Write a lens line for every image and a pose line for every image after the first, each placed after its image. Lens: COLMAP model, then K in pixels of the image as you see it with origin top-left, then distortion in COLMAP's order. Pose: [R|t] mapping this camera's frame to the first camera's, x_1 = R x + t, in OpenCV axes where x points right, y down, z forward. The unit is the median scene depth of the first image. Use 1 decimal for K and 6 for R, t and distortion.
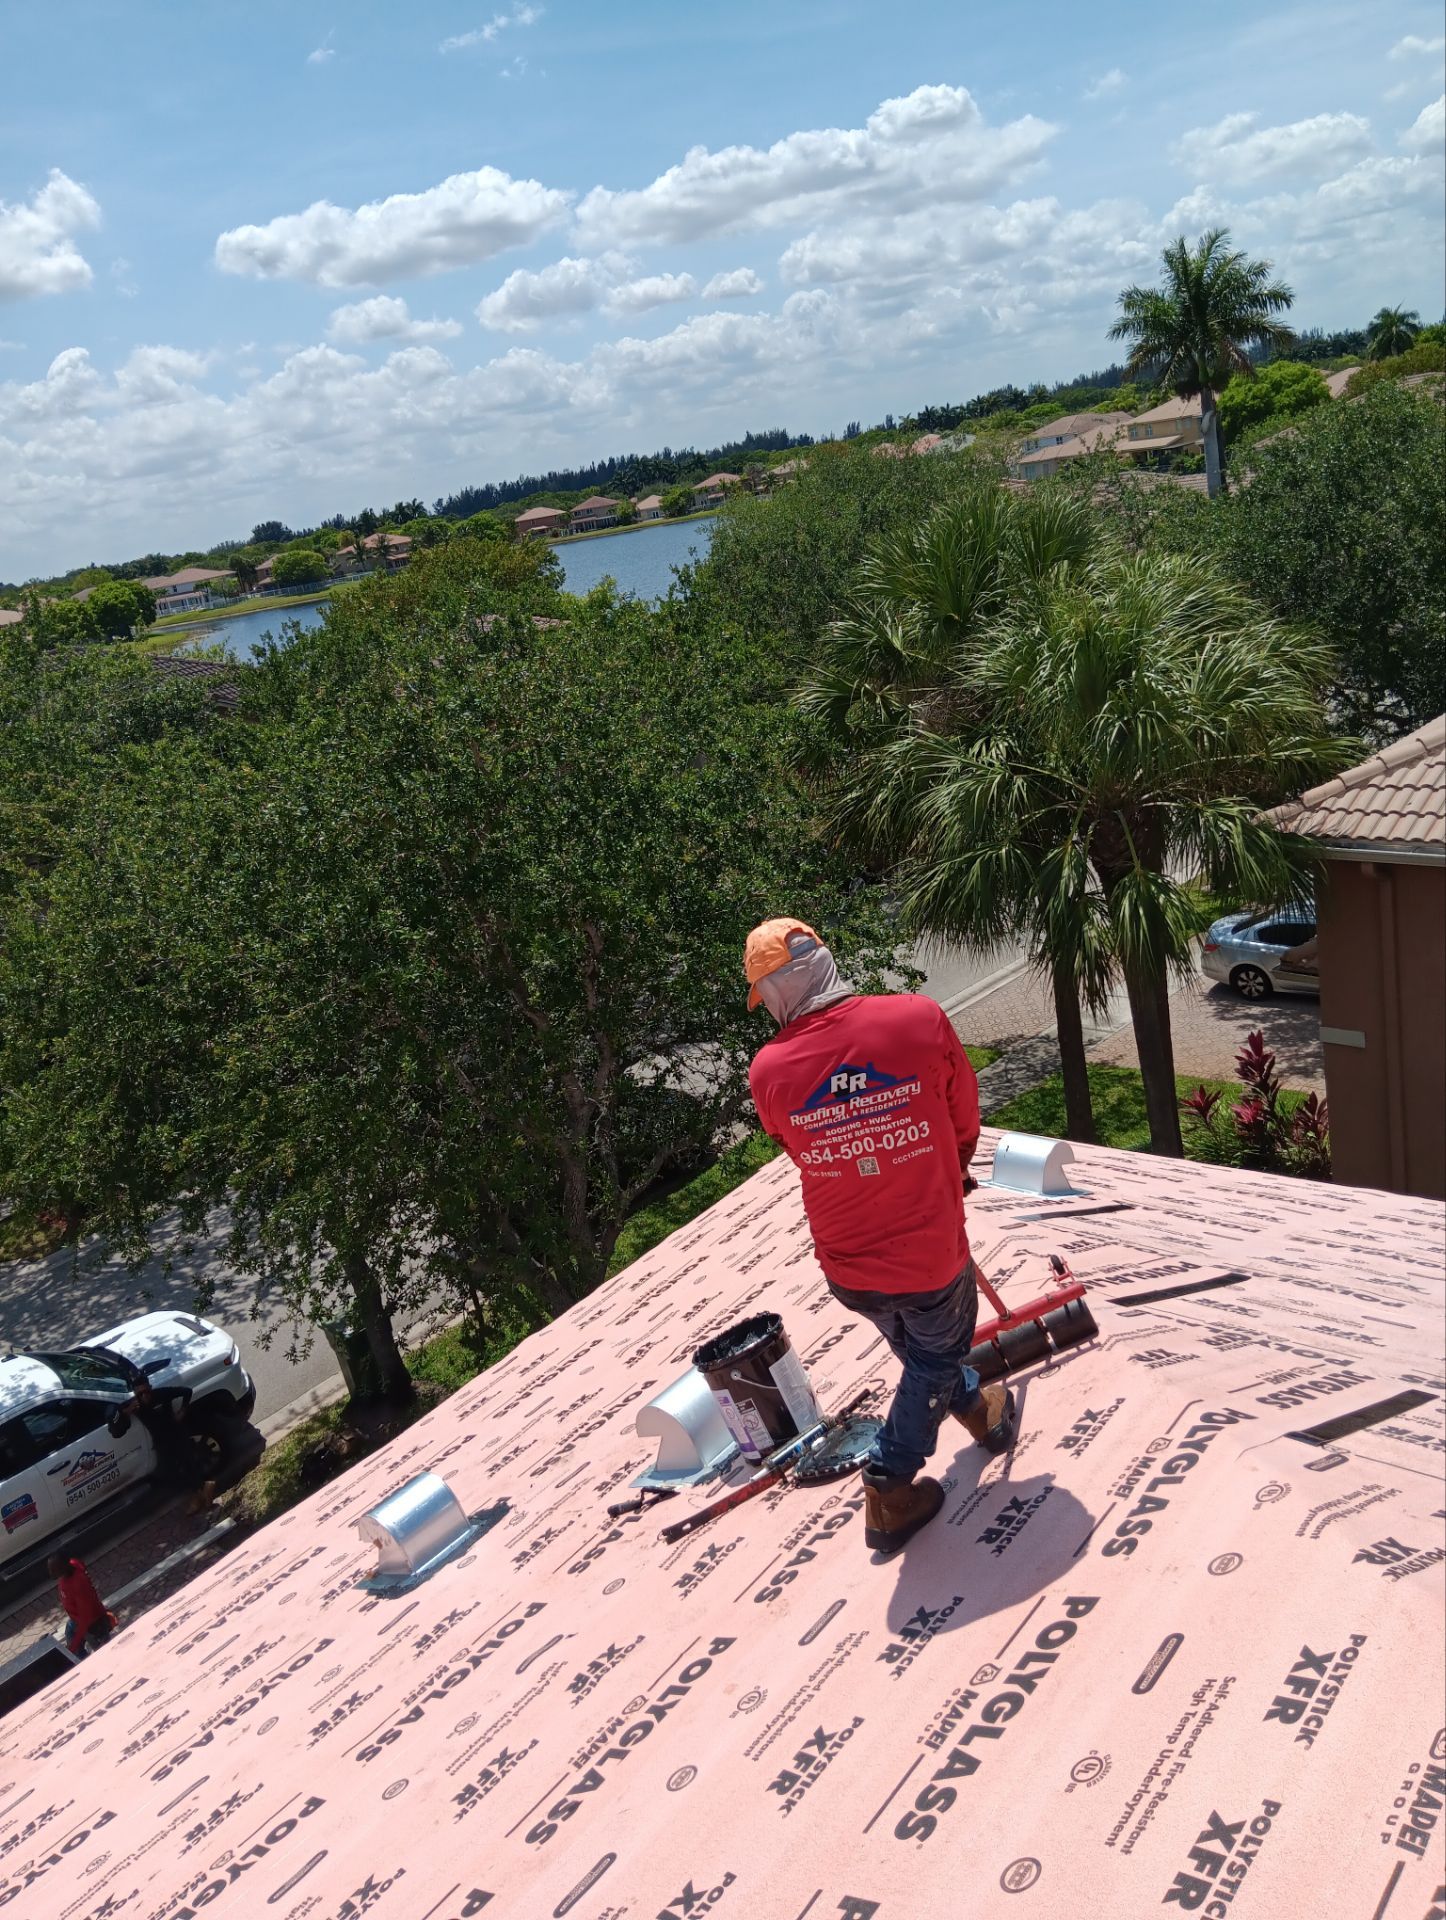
lens RADIAL K [[1508.2, 0, 736.7], [0, 1508.2, 922.3], [0, 0, 1]] dist [0.042808, -0.075538]
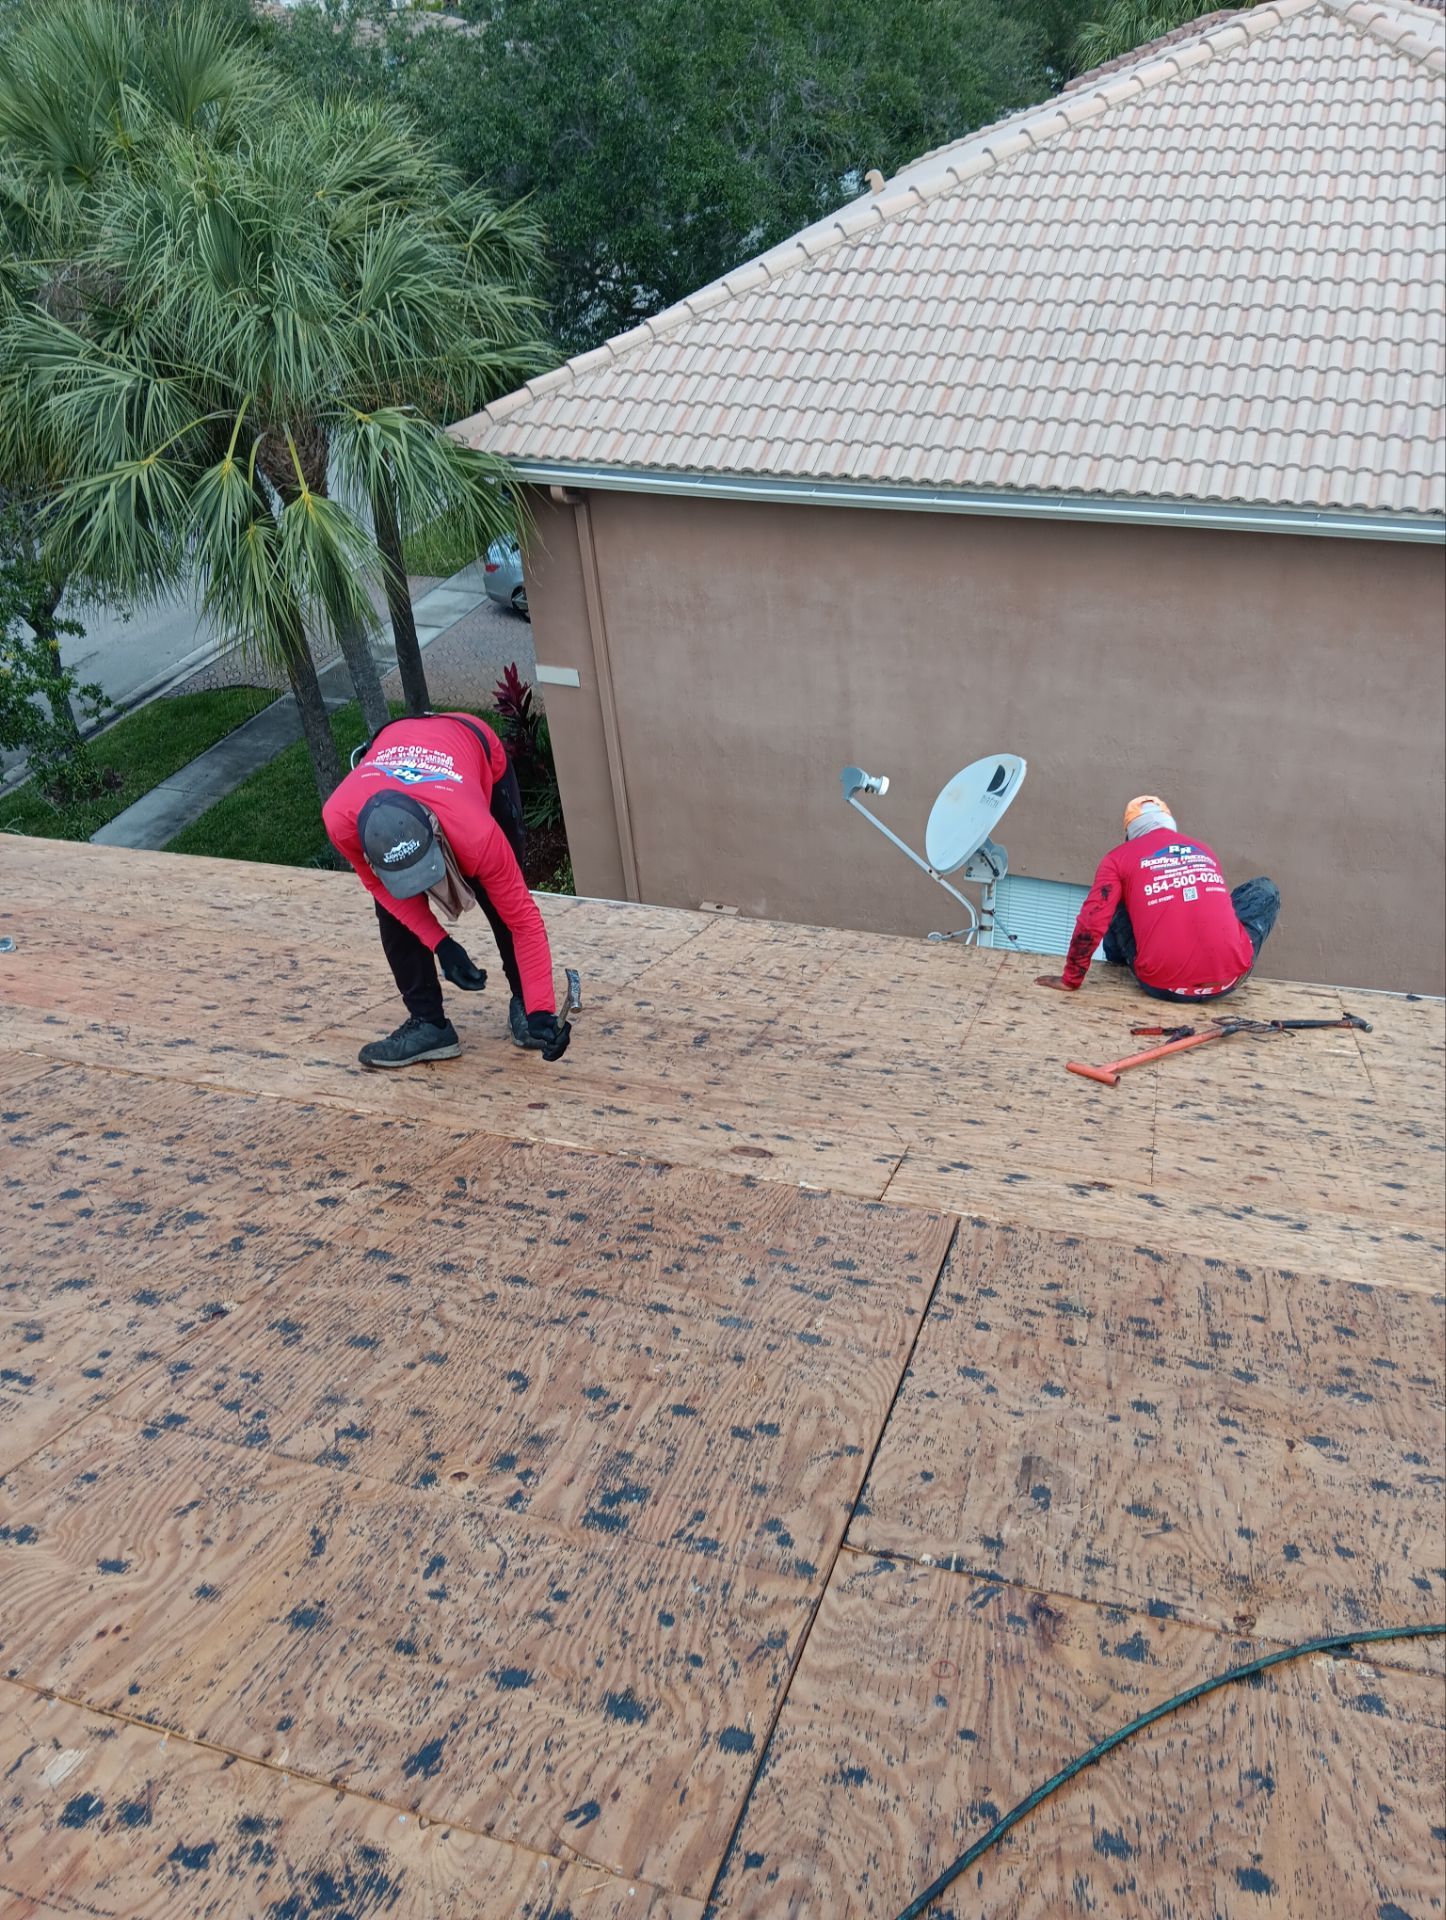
lens RADIAL K [[1499.3, 0, 786.6], [0, 1499.3, 890.9], [0, 0, 1]] dist [-0.000681, -0.002411]
pose [[0.910663, -0.121794, 0.394789, 0.106519], [0.024790, 0.969947, 0.242048, -0.011998], [-0.412405, -0.210637, 0.886315, 0.061652]]
